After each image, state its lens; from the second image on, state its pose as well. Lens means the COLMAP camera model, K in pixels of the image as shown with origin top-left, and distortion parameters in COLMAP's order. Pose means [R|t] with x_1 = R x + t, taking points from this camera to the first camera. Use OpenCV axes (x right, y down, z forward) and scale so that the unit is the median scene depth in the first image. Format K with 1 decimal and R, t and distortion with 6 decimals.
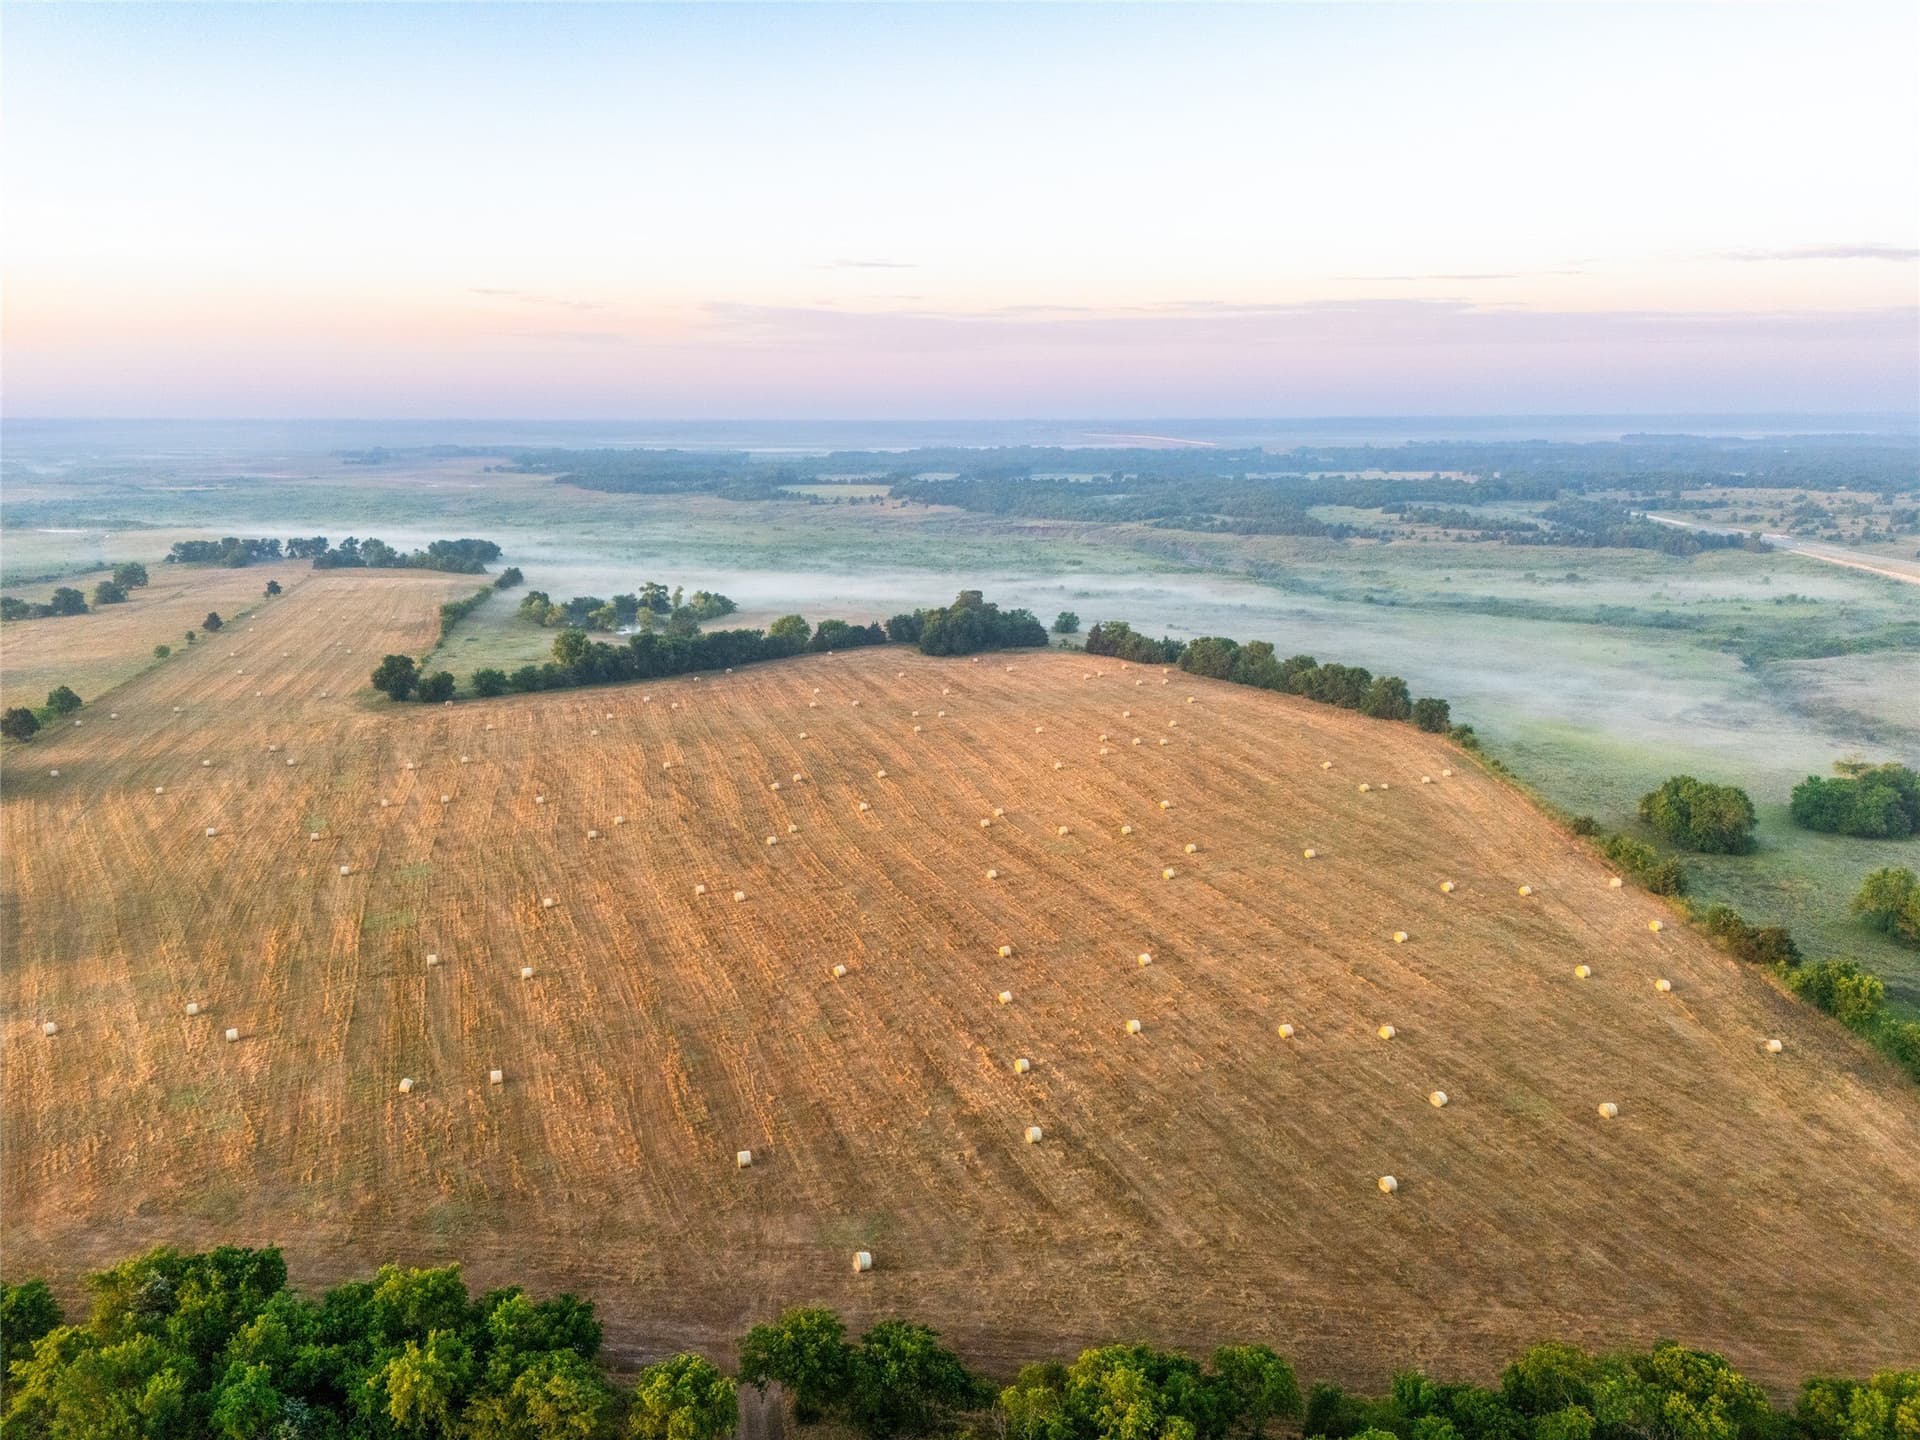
lens RADIAL K [[1422.6, 0, 971.7], [0, 1422.6, 716.9], [0, 0, 1]] dist [0.061650, -0.056287]
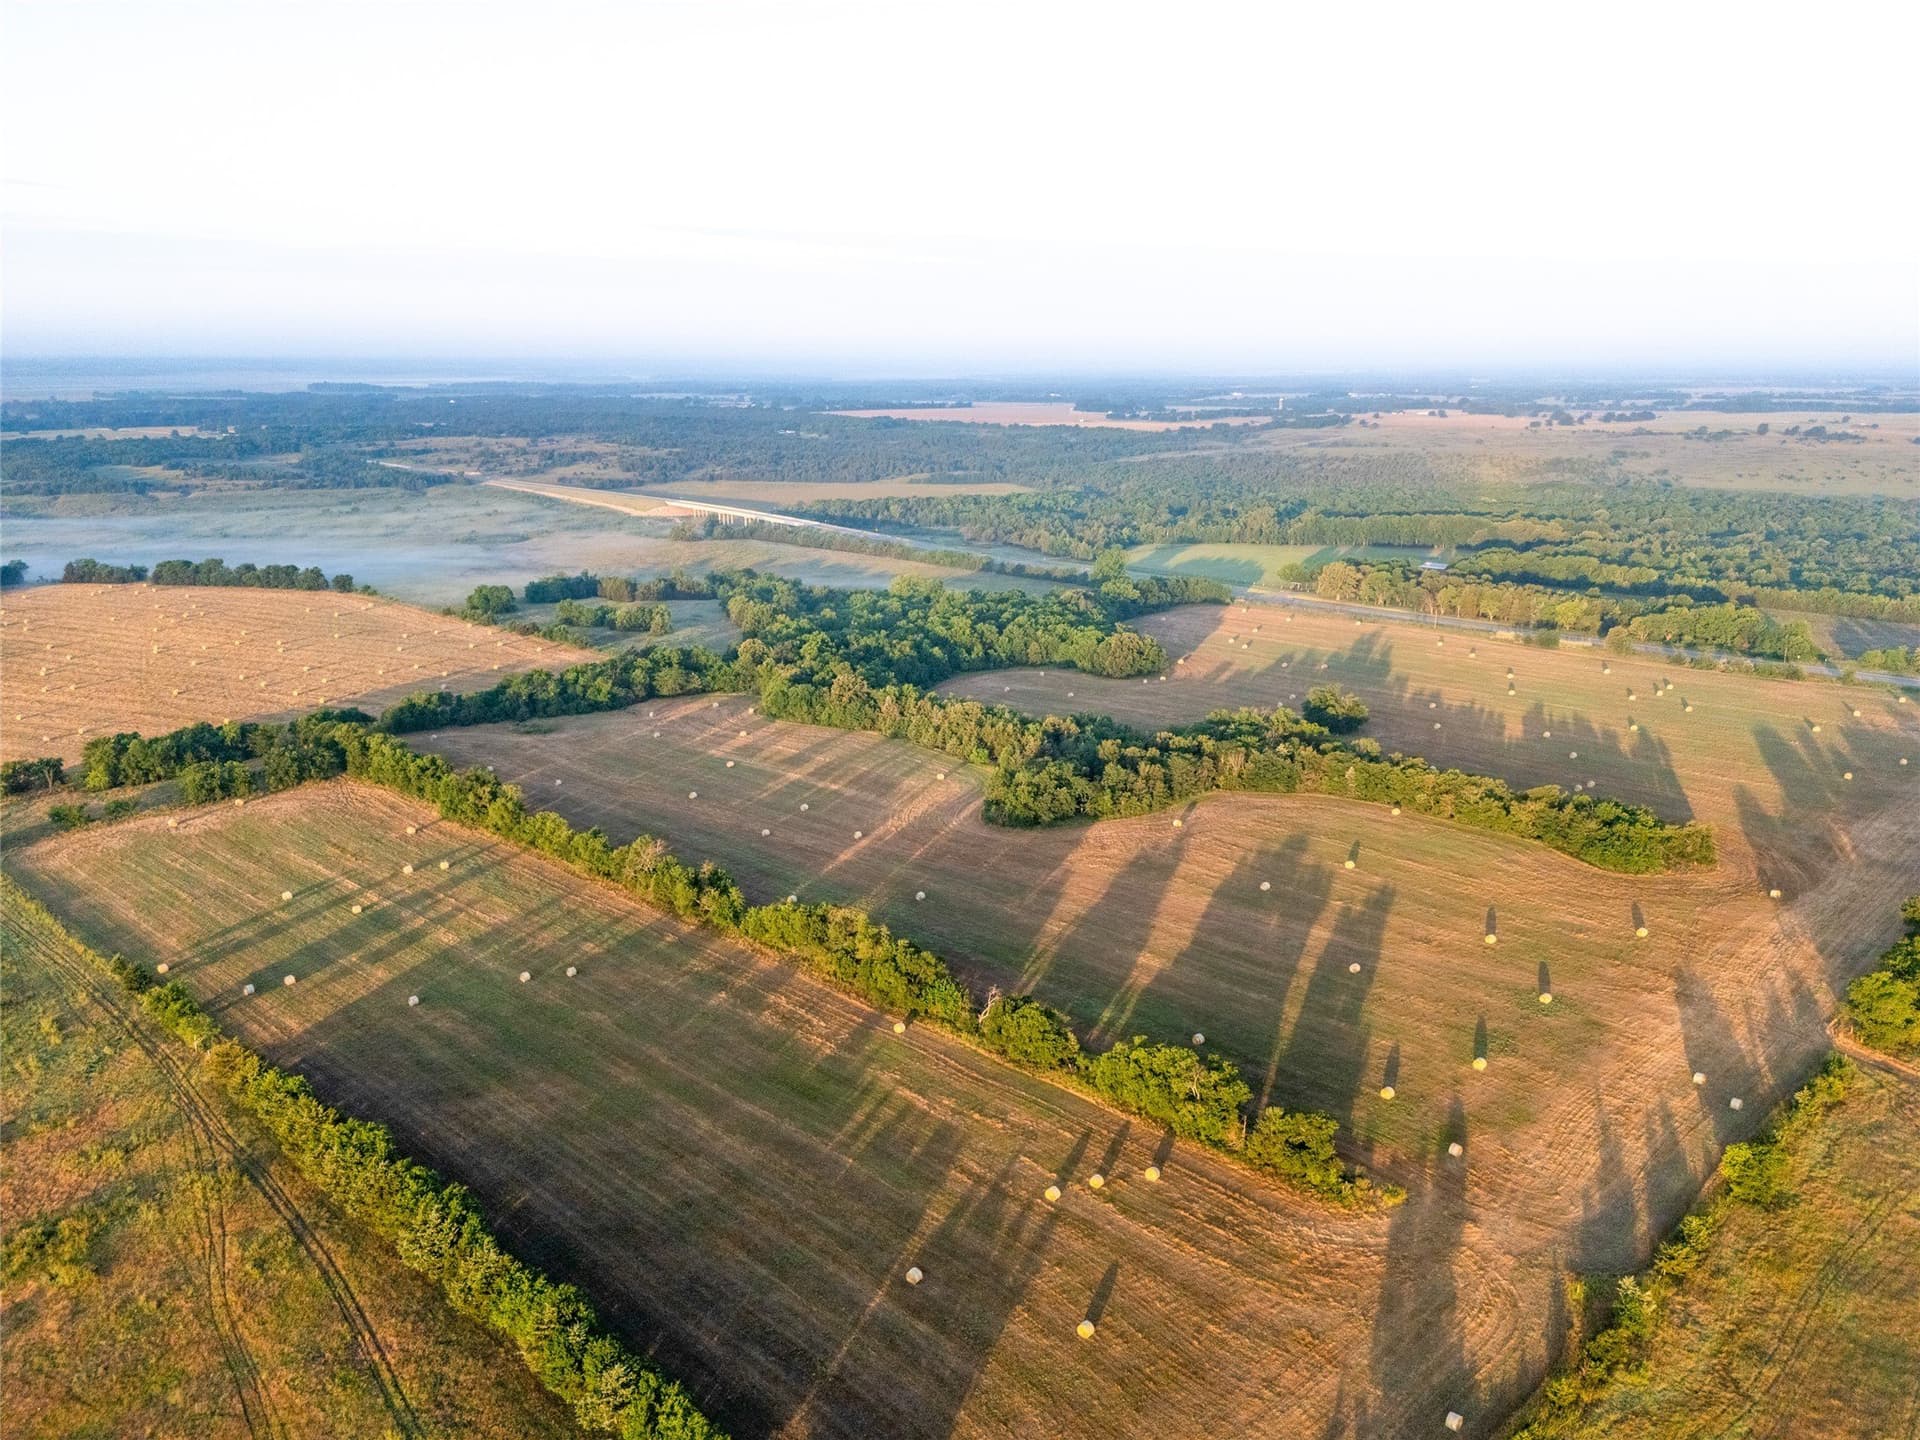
lens RADIAL K [[1422.6, 0, 971.7], [0, 1422.6, 716.9], [0, 0, 1]] dist [0.061650, -0.056287]
pose [[0.657540, -0.183936, 0.730622, -0.212342], [0.153872, 0.982087, 0.108762, 0.036237], [-0.737539, 0.040907, 0.674064, -0.334445]]
